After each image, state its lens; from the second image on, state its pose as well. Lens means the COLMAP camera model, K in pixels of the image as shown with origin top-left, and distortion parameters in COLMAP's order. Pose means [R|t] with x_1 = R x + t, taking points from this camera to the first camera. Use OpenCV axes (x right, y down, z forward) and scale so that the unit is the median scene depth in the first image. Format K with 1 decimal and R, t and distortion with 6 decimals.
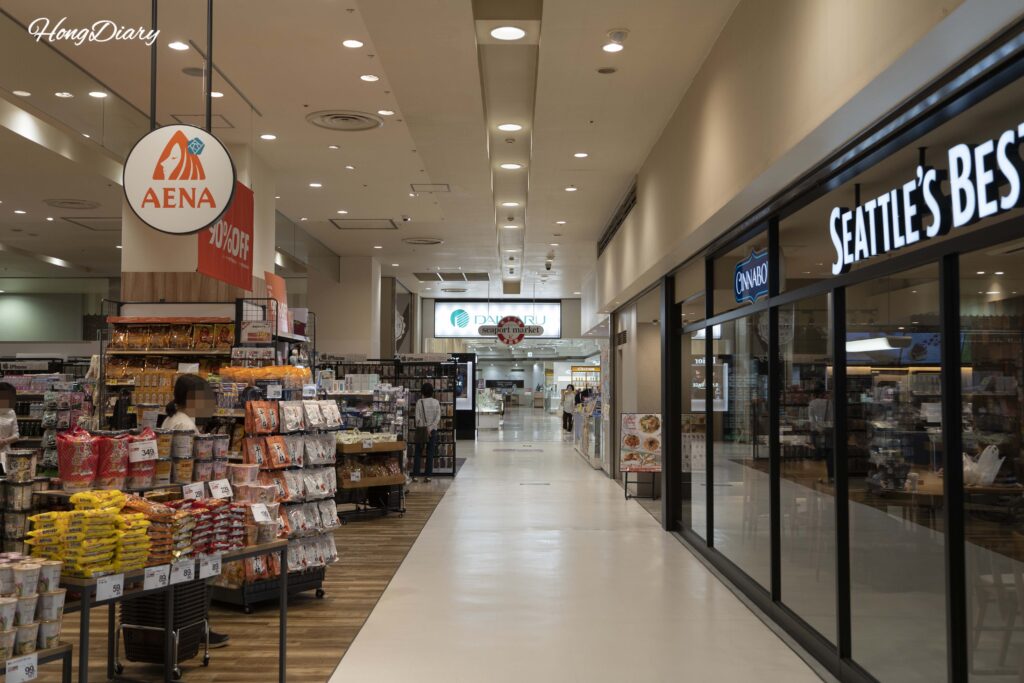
lens RADIAL K [[1012.3, 0, 512.0], [0, 1012.3, 341.2], [0, 0, 1]] dist [0.017371, 0.000000]
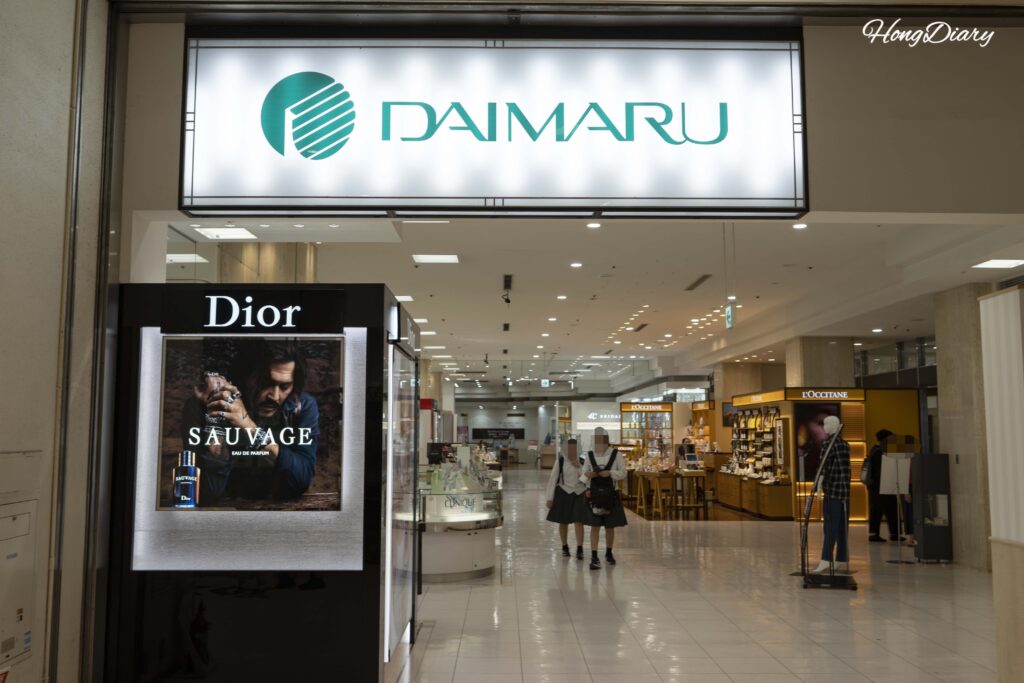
lens RADIAL K [[812.5, 0, 511.8], [0, 812.5, 342.3], [0, 0, 1]] dist [0.002209, -0.000235]
pose [[0.999881, 0.000385, 0.015437, -0.007048], [0.000680, 0.997620, -0.068945, 0.018047], [-0.015427, 0.068948, 0.997501, 0.443146]]
